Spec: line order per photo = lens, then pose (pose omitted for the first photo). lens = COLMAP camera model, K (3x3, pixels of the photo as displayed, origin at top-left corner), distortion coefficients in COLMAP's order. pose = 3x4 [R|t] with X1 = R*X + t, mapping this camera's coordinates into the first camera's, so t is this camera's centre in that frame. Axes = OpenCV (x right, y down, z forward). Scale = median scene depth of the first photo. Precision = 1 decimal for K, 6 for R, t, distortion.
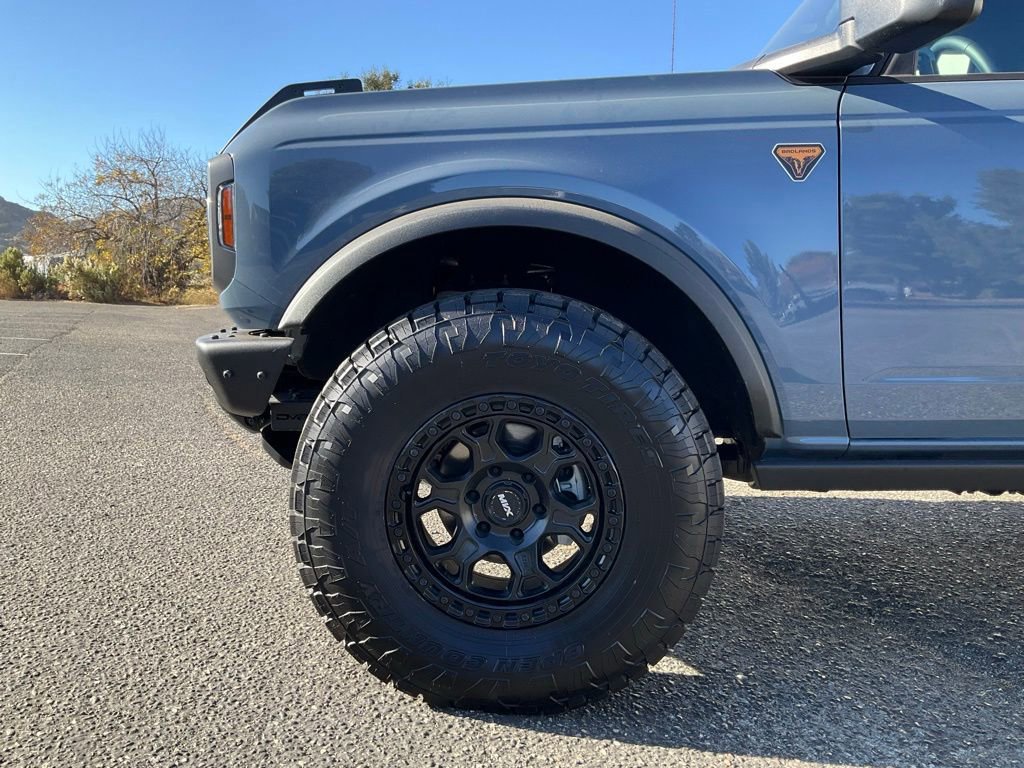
lens RADIAL K [[848.1, 0, 512.0], [0, 848.1, 384.0], [0, 0, 1]] dist [0.100722, -0.208392]
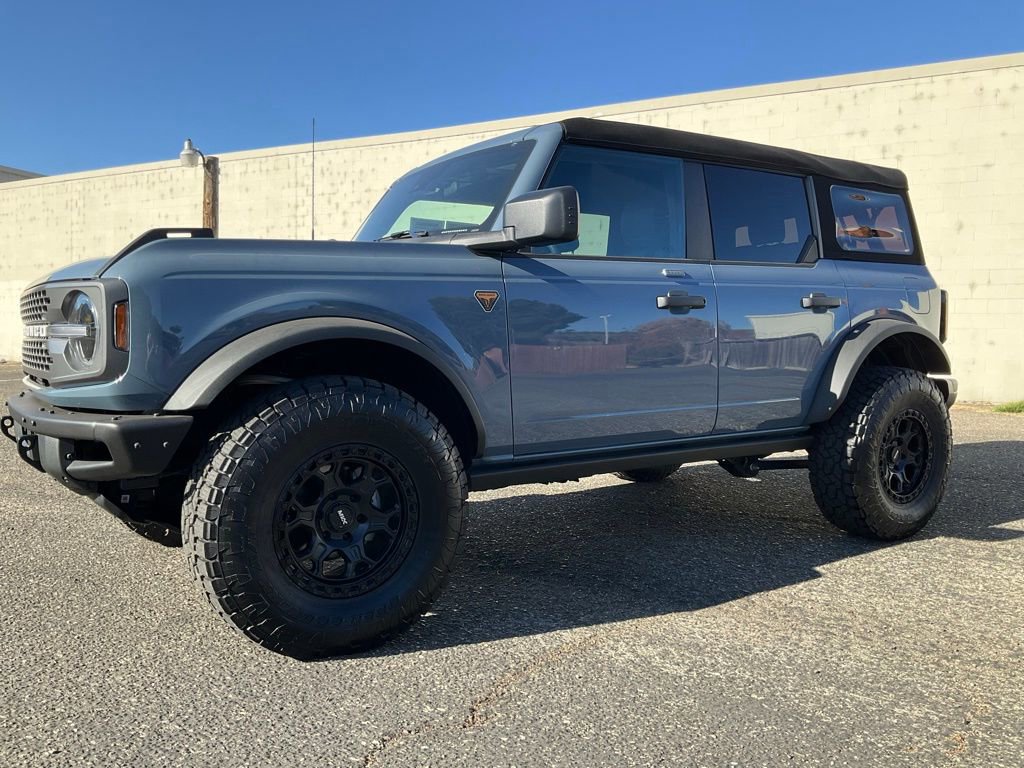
lens RADIAL K [[848.1, 0, 512.0], [0, 848.1, 384.0], [0, 0, 1]] dist [0.100722, -0.208392]
pose [[0.807919, -0.033996, 0.588312, -0.663225], [0.064296, 0.997460, -0.030658, -0.030390], [-0.585776, 0.062595, 0.808052, -0.437893]]
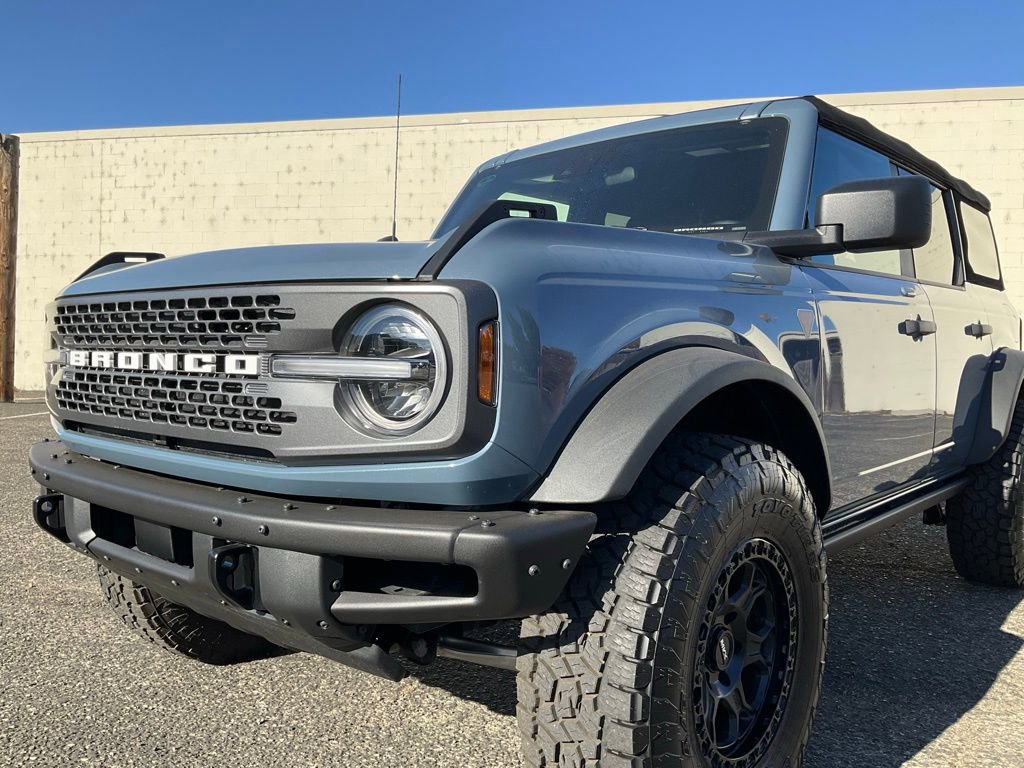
lens RADIAL K [[848.1, 0, 512.0], [0, 848.1, 384.0], [0, 0, 1]] dist [0.100722, -0.208392]
pose [[0.625063, -0.024424, 0.780192, -0.964982], [0.074473, 0.996817, -0.028460, -0.163545], [-0.777013, 0.075893, 0.624893, 0.540493]]
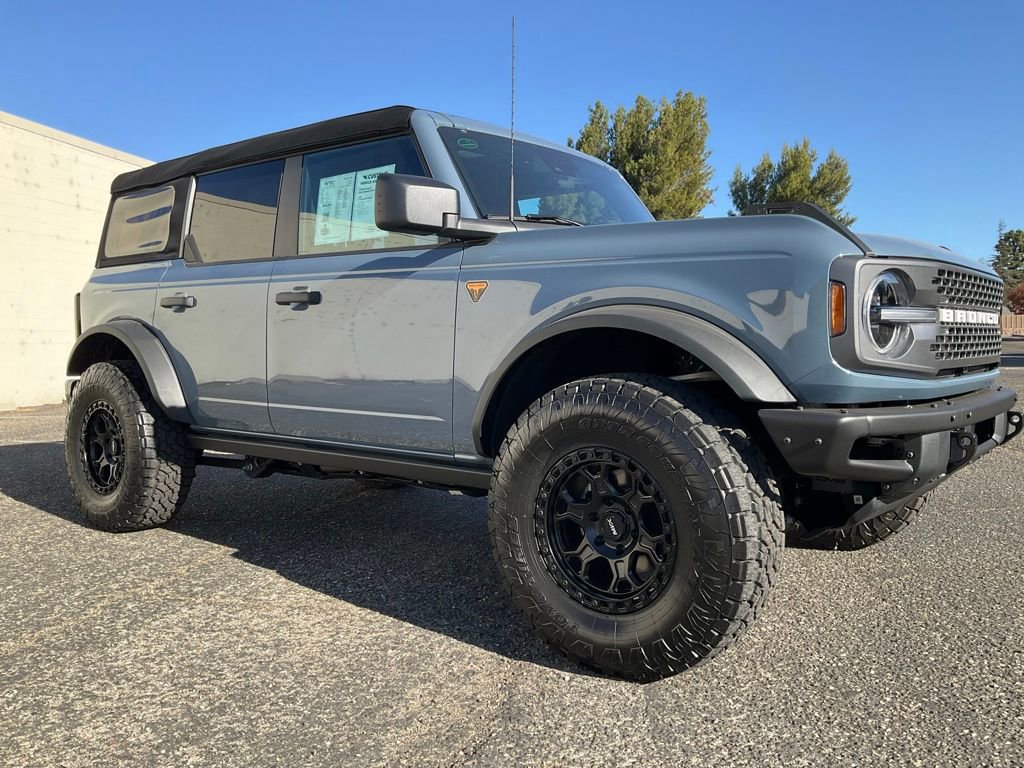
lens RADIAL K [[848.1, 0, 512.0], [0, 848.1, 384.0], [0, 0, 1]] dist [0.100722, -0.208392]
pose [[-0.800325, -0.021470, 0.599182, -0.688158], [0.076149, 0.987626, 0.137099, -0.415876], [-0.594711, 0.155351, -0.788787, 3.324846]]
